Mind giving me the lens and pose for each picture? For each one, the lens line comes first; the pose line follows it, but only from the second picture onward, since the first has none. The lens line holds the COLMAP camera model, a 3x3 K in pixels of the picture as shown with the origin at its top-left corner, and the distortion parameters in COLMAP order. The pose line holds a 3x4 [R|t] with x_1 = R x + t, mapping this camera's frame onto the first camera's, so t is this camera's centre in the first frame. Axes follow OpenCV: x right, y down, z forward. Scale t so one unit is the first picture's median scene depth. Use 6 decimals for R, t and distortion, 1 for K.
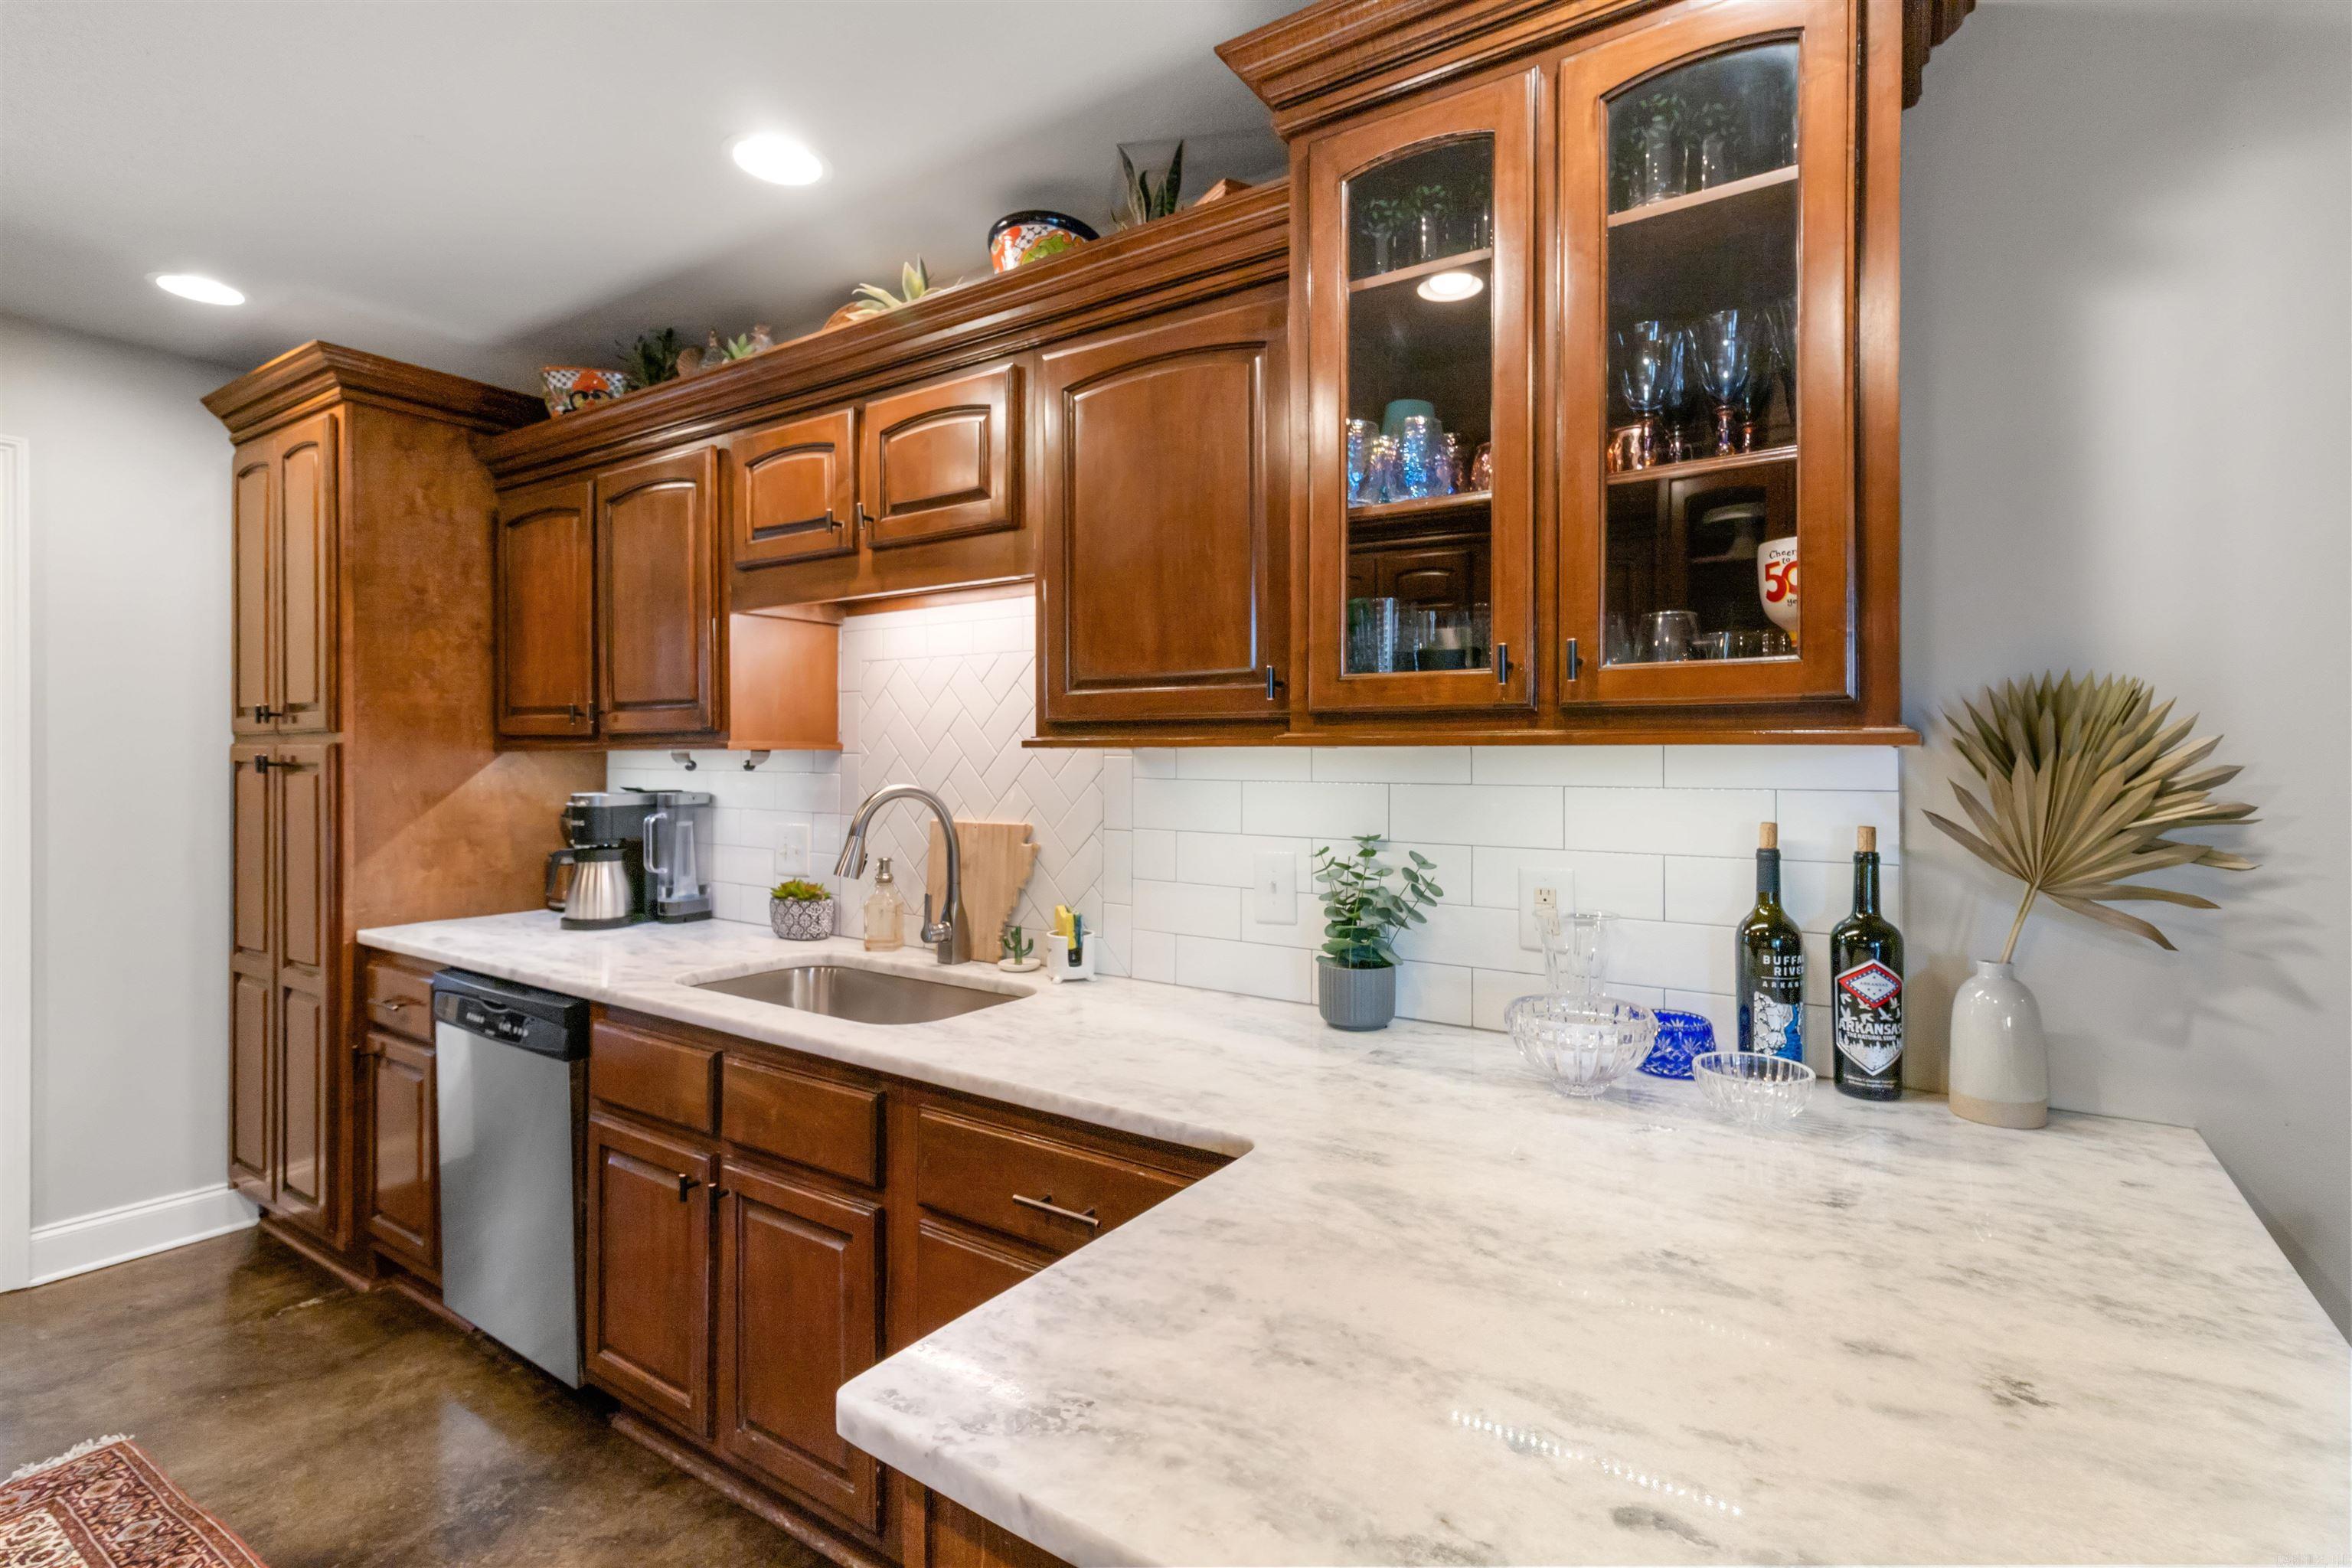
lens RADIAL K [[1100.8, 0, 1209.1], [0, 1100.8, 752.6], [0, 0, 1]] dist [0.001321, 0.000396]
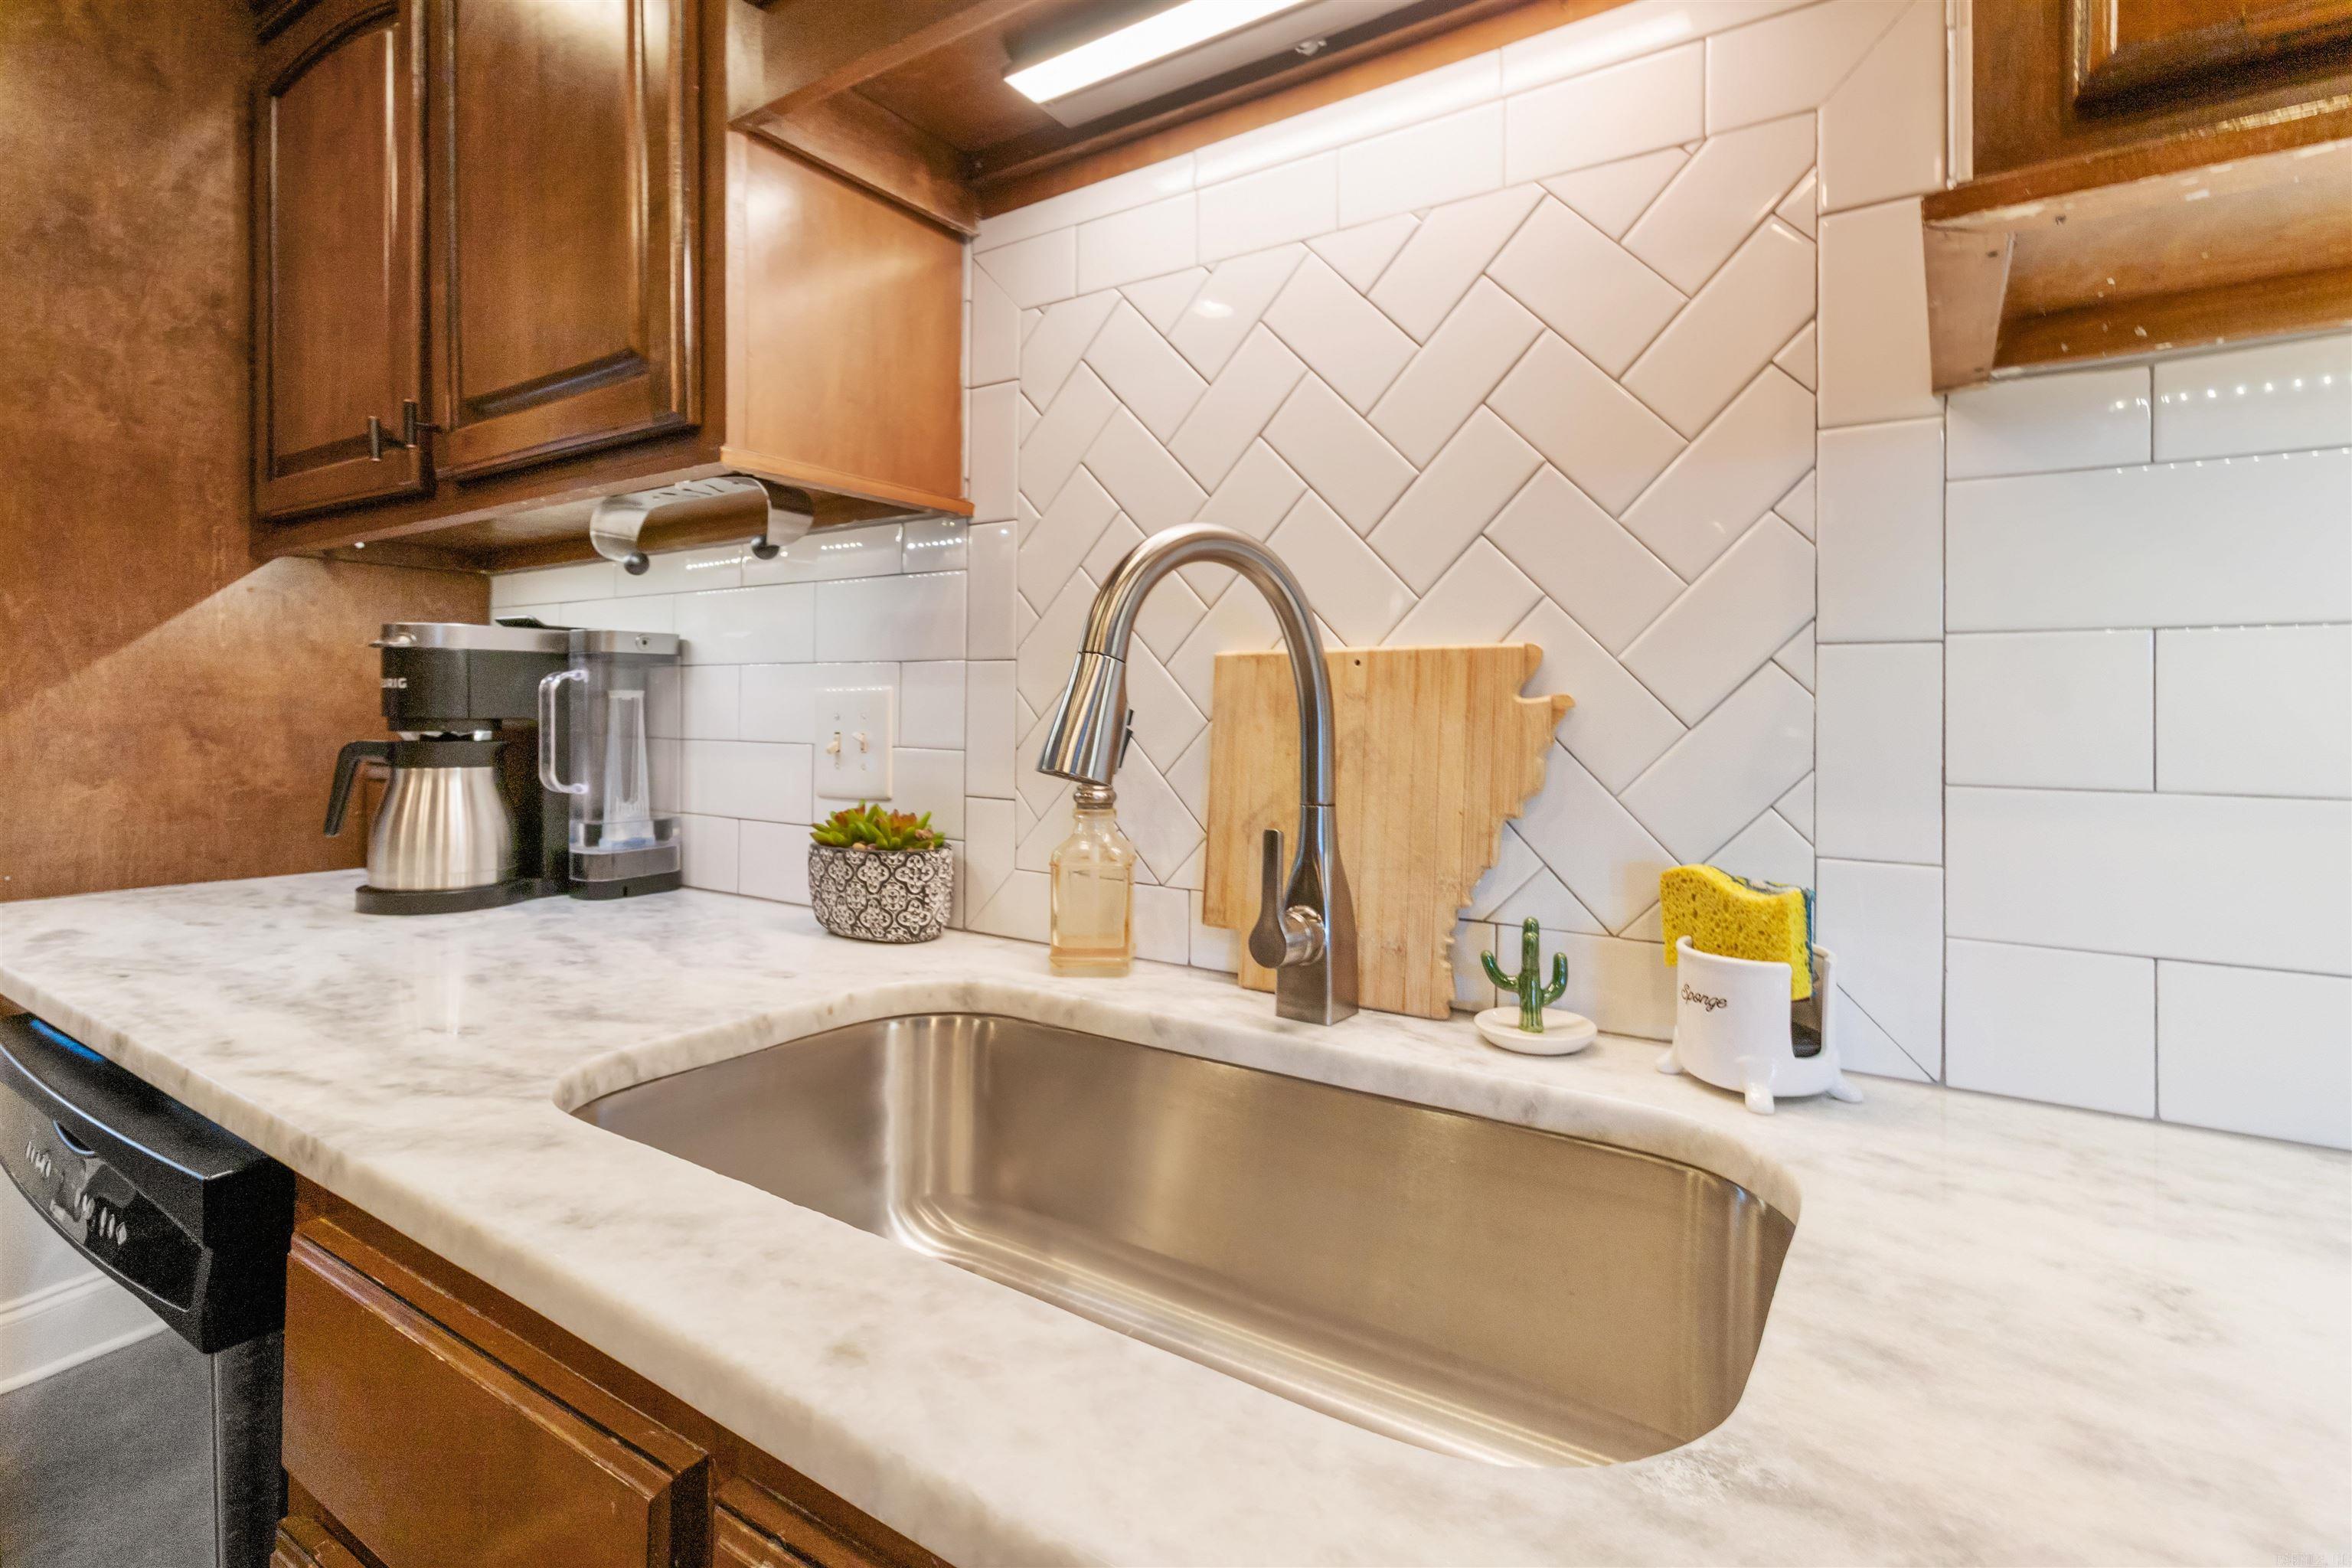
lens RADIAL K [[1127.4, 0, 1186.9], [0, 1127.4, 714.4], [0, 0, 1]] dist [0.003499, 0.000866]
pose [[0.999954, 0.004402, -0.008465, -0.230066], [-0.004380, 0.999987, 0.002596, 0.073246], [0.008476, -0.002559, 0.999961, 0.516638]]
